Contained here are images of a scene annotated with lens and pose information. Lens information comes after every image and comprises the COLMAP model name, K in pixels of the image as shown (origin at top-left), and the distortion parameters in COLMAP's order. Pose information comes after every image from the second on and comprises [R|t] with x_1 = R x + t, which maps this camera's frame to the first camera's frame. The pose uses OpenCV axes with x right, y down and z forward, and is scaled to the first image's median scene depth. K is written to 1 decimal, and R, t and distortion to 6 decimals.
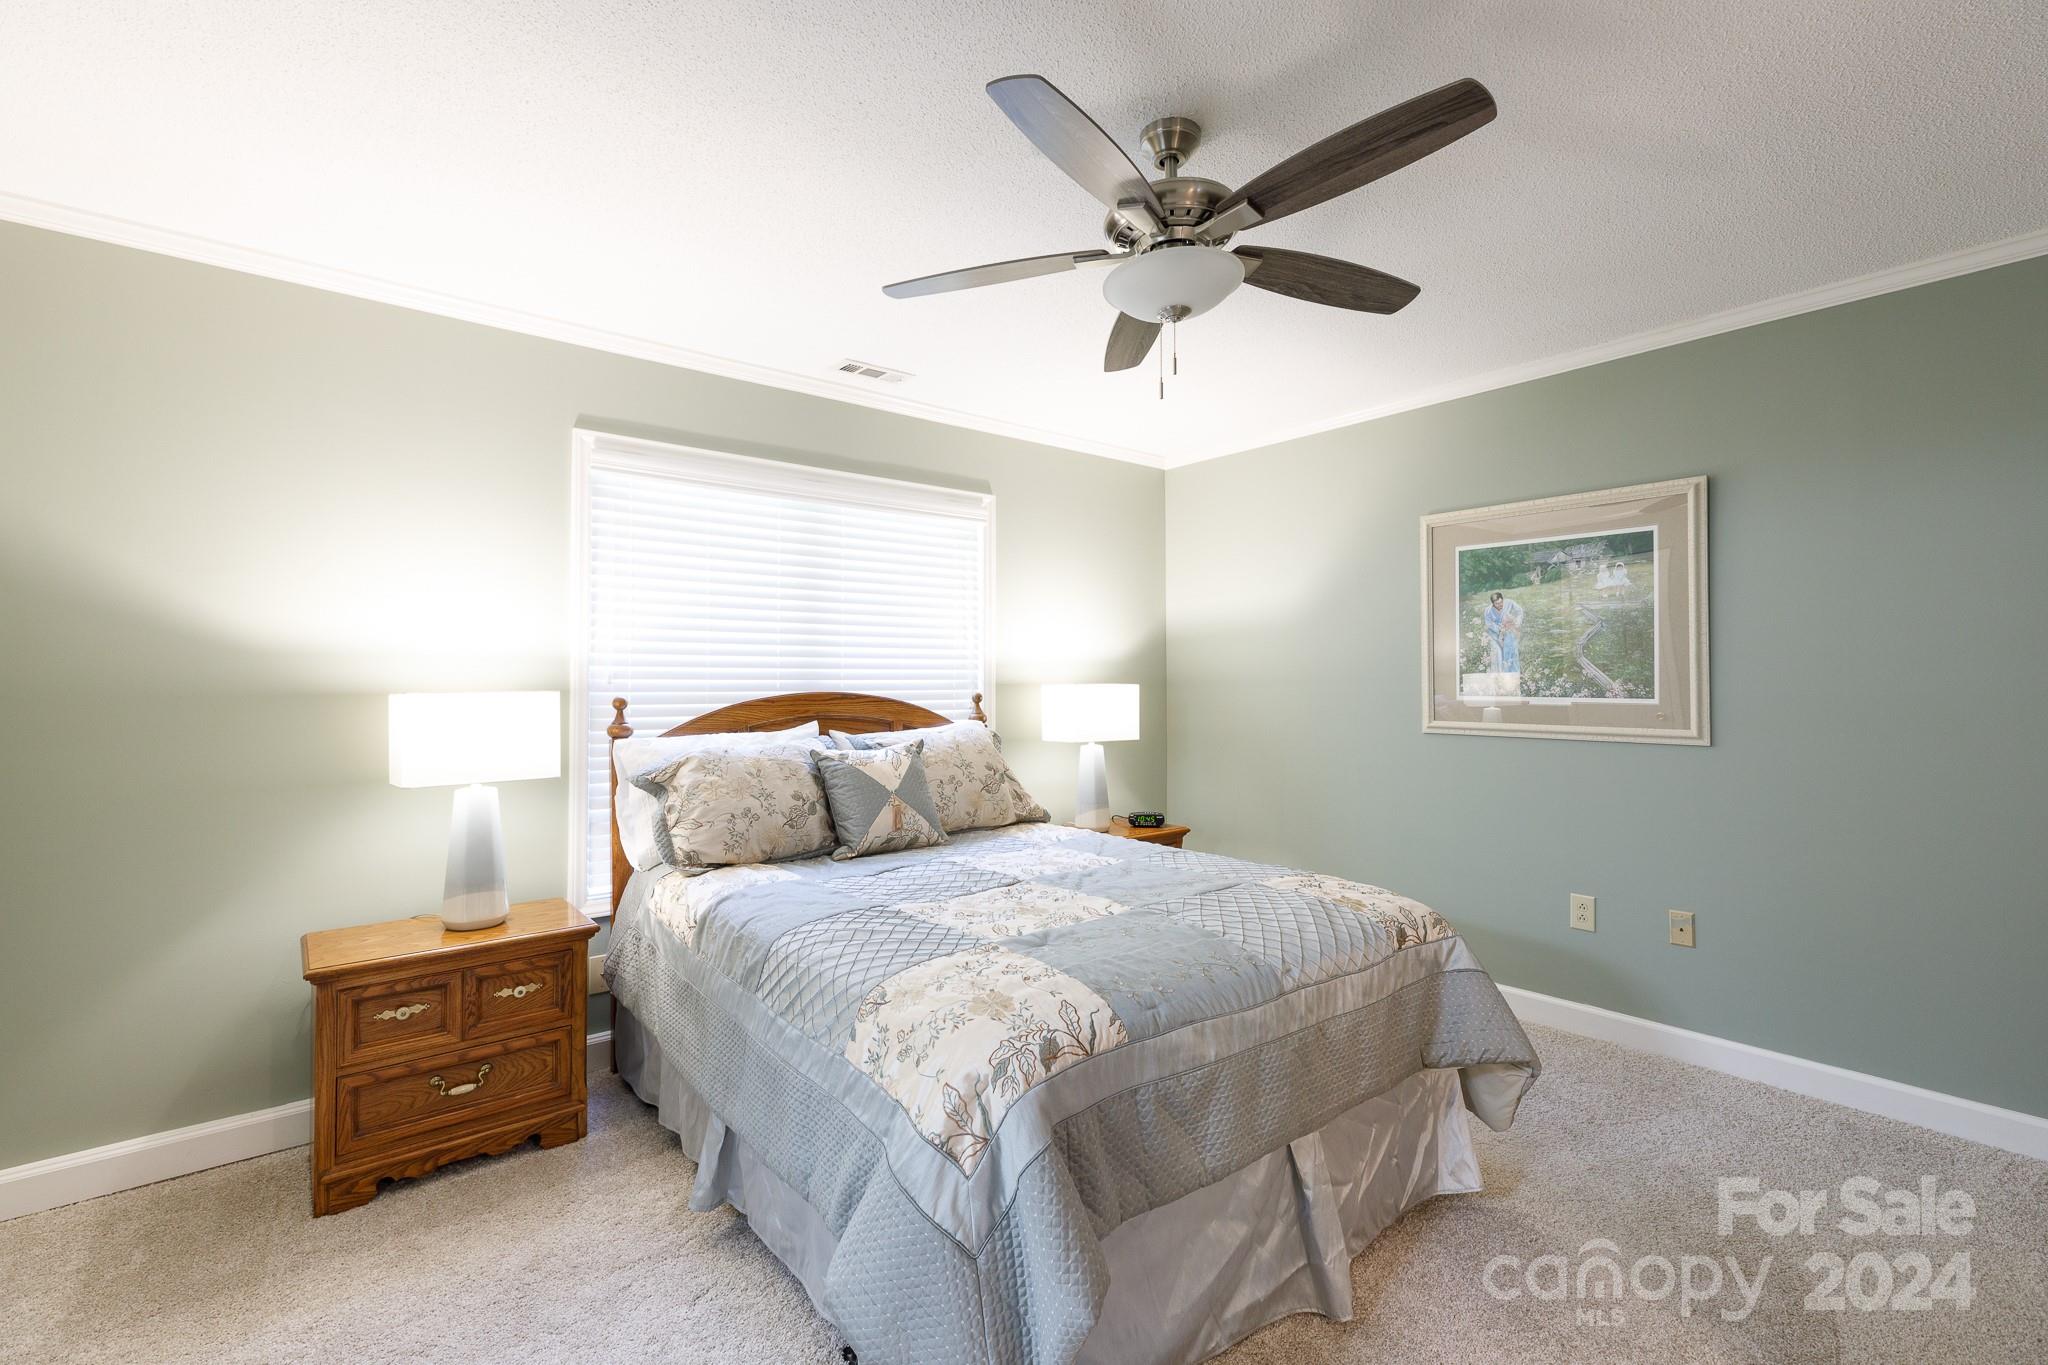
lens RADIAL K [[914.7, 0, 1023.2], [0, 914.7, 669.2], [0, 0, 1]] dist [0.008316, -0.001290]
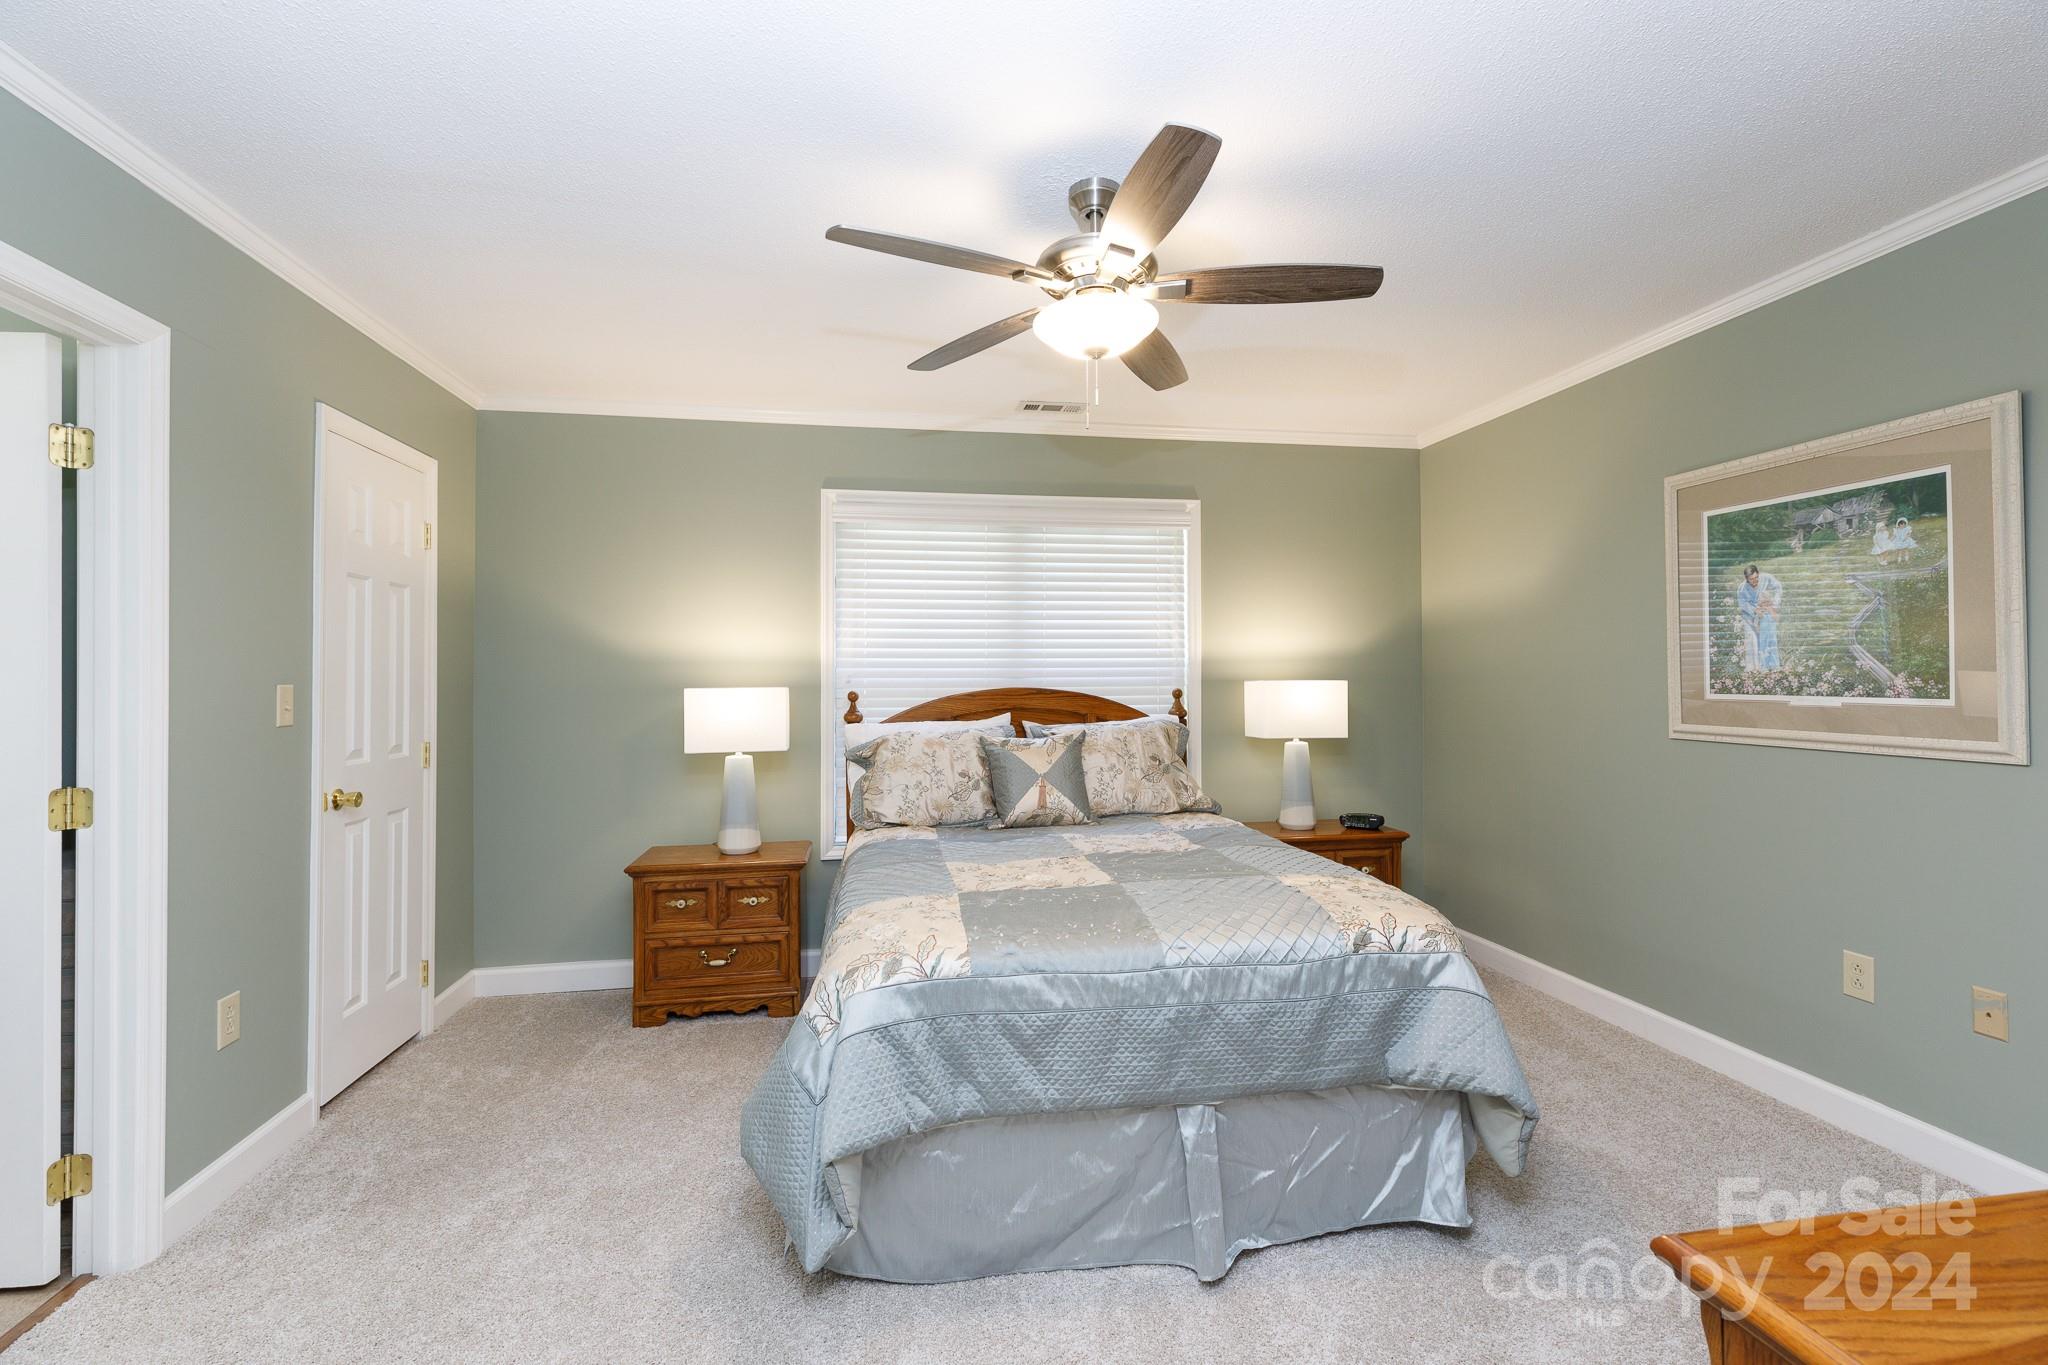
lens RADIAL K [[914.7, 0, 1023.2], [0, 914.7, 669.2], [0, 0, 1]] dist [0.008316, -0.001290]
pose [[0.872236, -0.008365, -0.489013, 0.379248], [0.011217, 0.999933, 0.002904, -0.002399], [0.488956, -0.008019, 0.872272, -0.014178]]
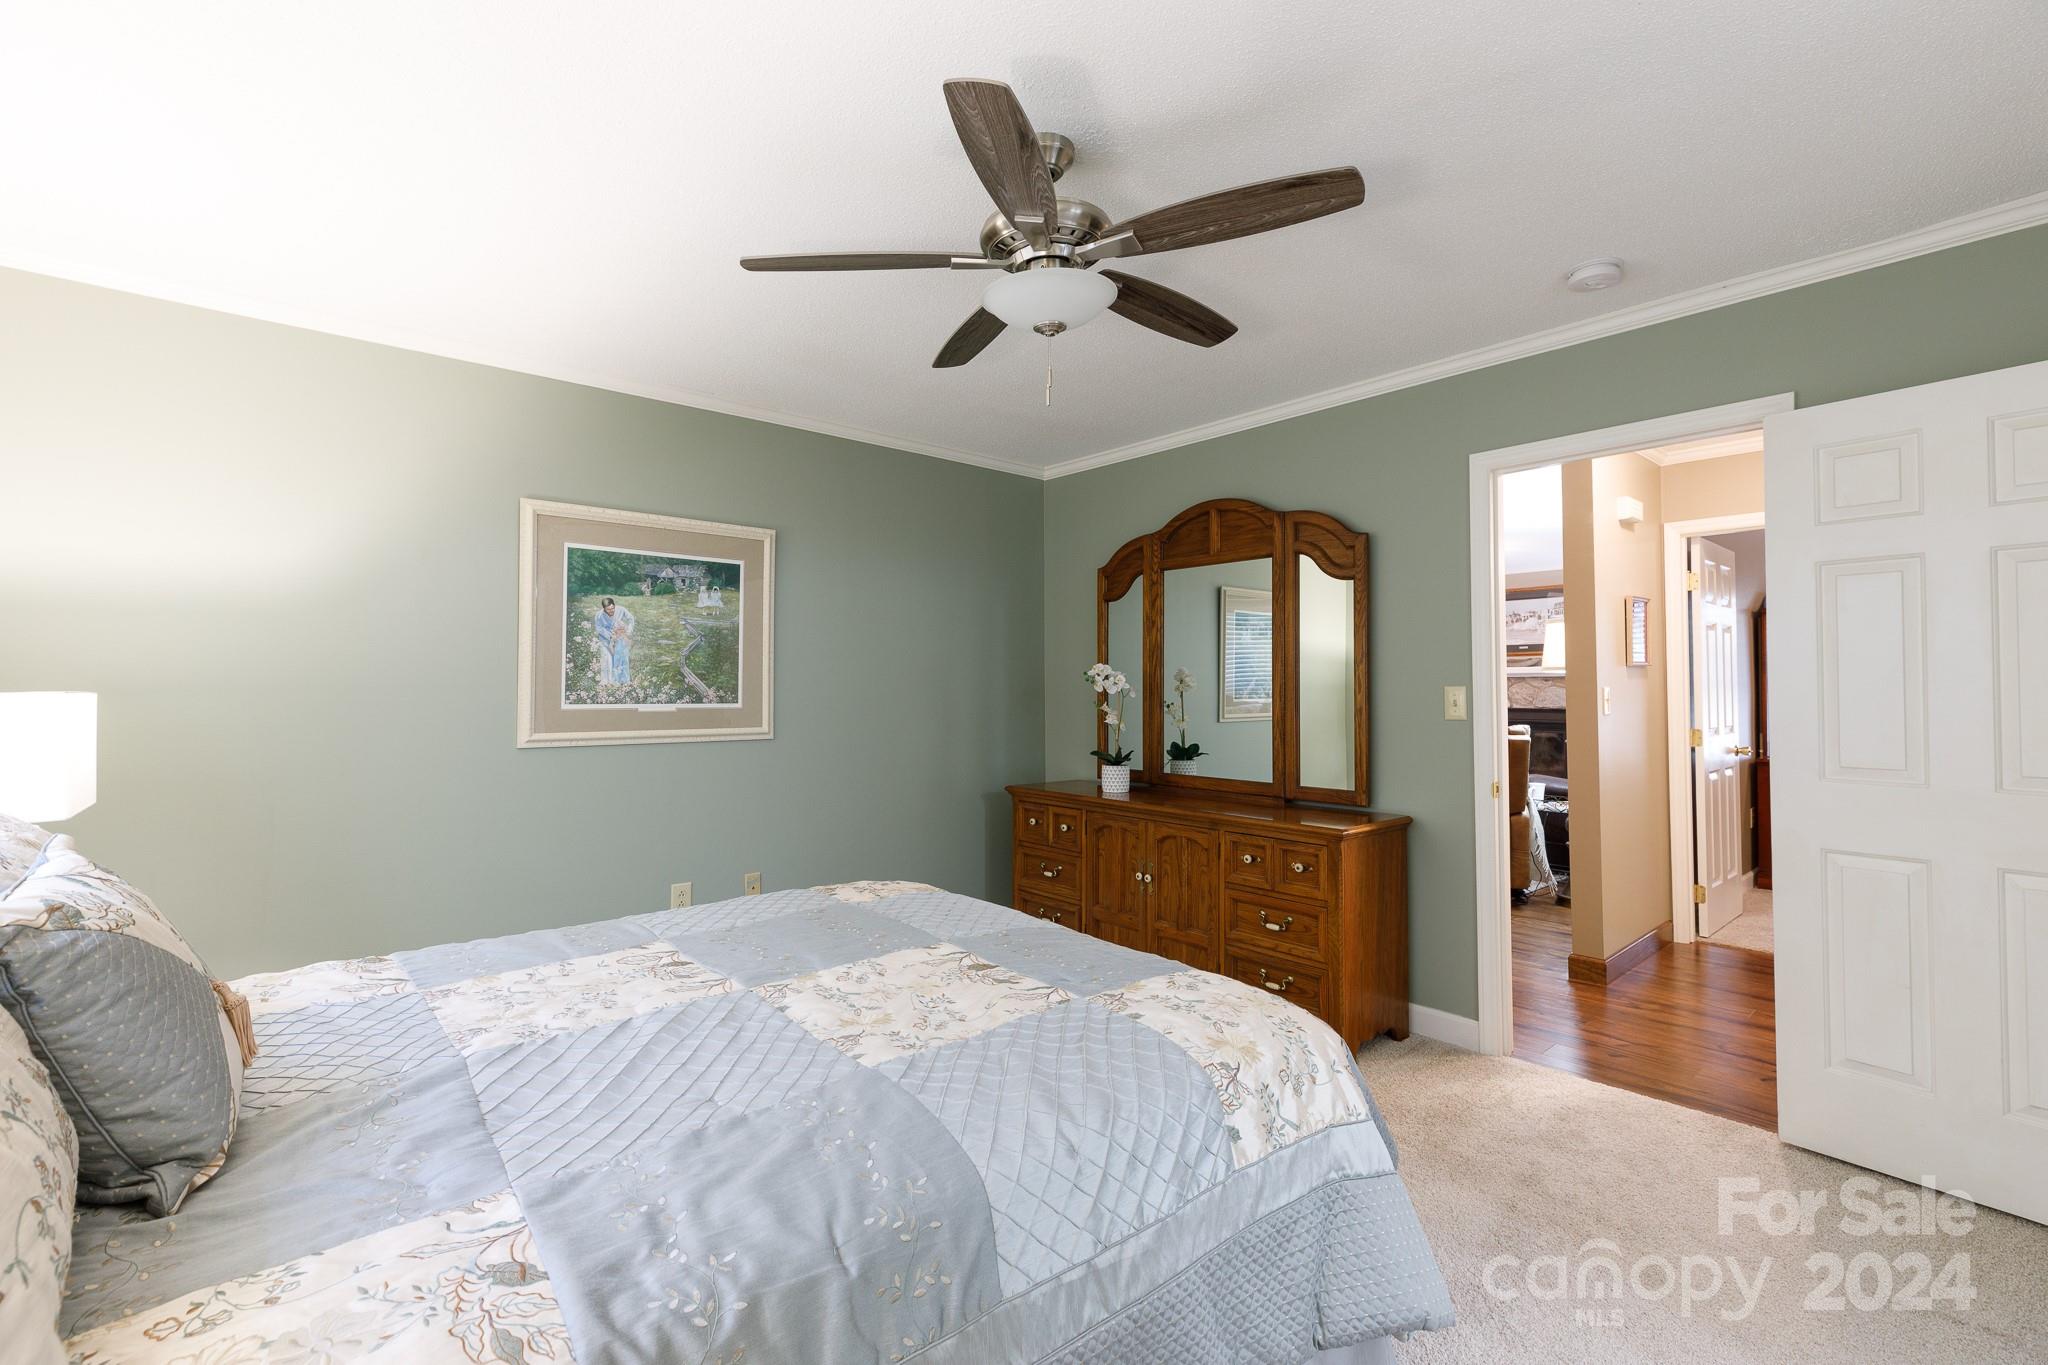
lens RADIAL K [[914.7, 0, 1023.2], [0, 914.7, 669.2], [0, 0, 1]] dist [0.008316, -0.001290]
pose [[-0.038499, 0.024738, 0.998952, -0.508638], [-0.011676, 0.999614, -0.025204, 0.012673], [-0.999190, -0.012635, -0.038196, 0.637721]]
